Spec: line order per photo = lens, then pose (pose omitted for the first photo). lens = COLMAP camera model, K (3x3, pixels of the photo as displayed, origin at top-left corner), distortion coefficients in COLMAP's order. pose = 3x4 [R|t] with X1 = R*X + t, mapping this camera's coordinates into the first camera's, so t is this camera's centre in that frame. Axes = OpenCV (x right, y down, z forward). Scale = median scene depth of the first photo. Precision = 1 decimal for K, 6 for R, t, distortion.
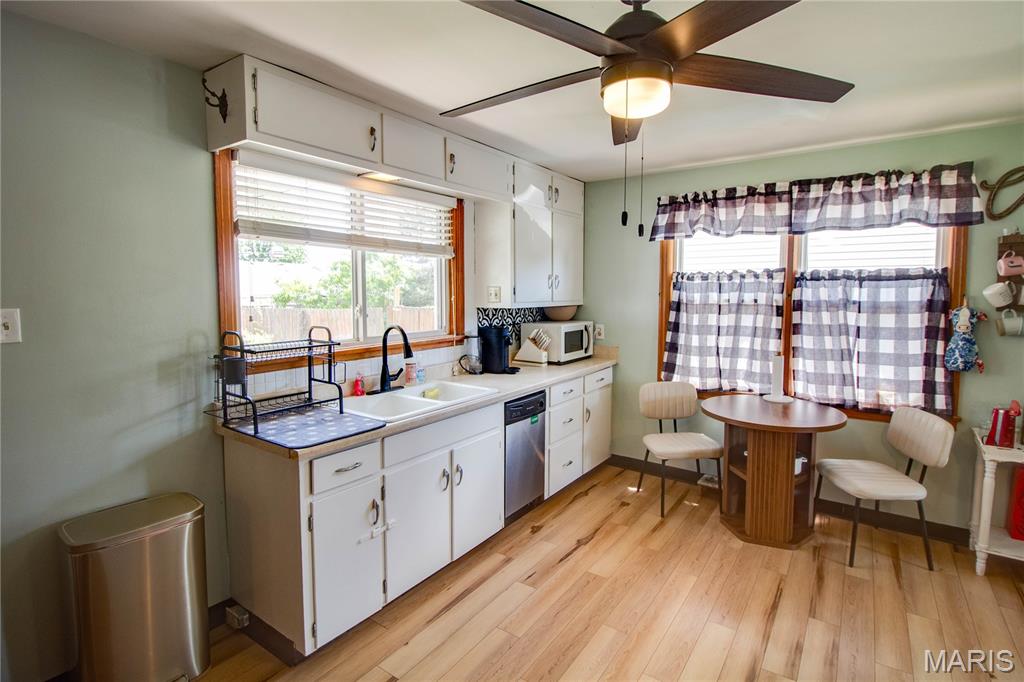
lens RADIAL K [[507.3, 0, 520.9], [0, 507.3, 326.1], [0, 0, 1]] dist [0.001499, -0.013100]
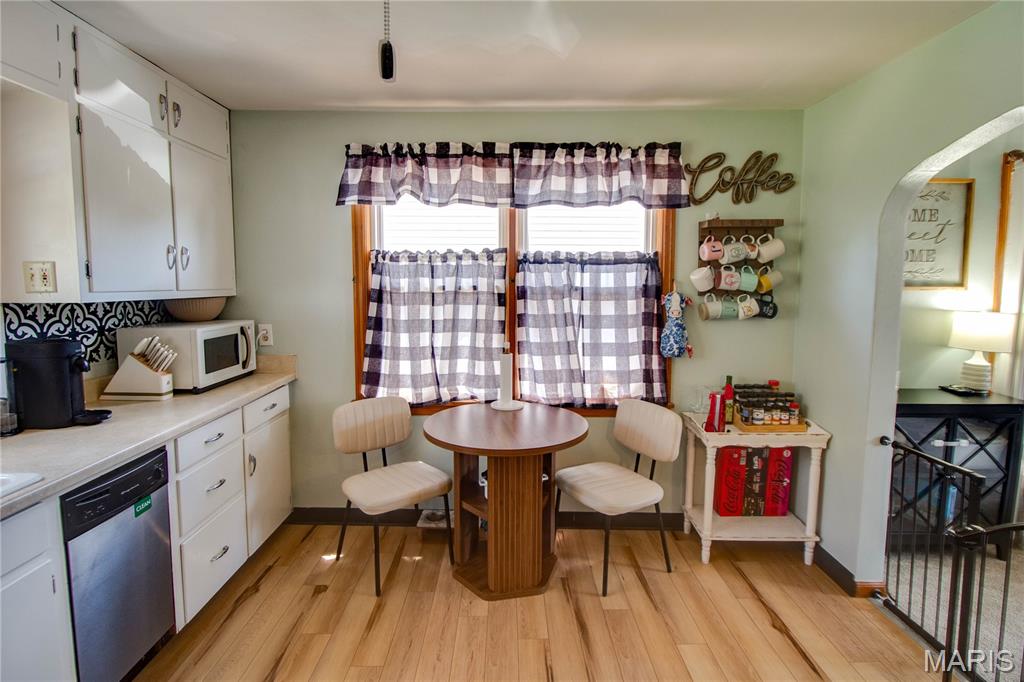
lens RADIAL K [[507.3, 0, 520.9], [0, 507.3, 326.1], [0, 0, 1]] dist [0.001499, -0.013100]
pose [[0.812340, -0.046282, 0.581345, 0.048283], [0.037467, 0.998928, 0.027173, -0.008025], [-0.581979, -0.000292, 0.813204, 0.311002]]
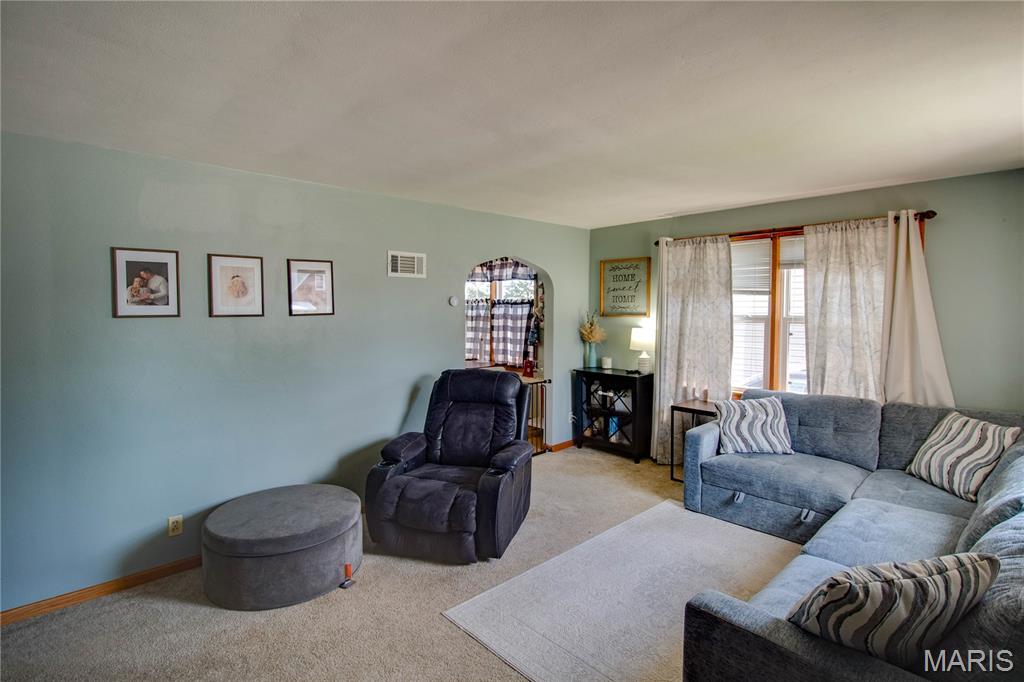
lens RADIAL K [[507.3, 0, 520.9], [0, 507.3, 326.1], [0, 0, 1]] dist [0.001499, -0.013100]
pose [[0.982390, 0.005983, -0.186744, 1.042200], [-0.011181, 0.999578, -0.026794, 0.051657], [0.186505, 0.028410, 0.982043, -0.986078]]
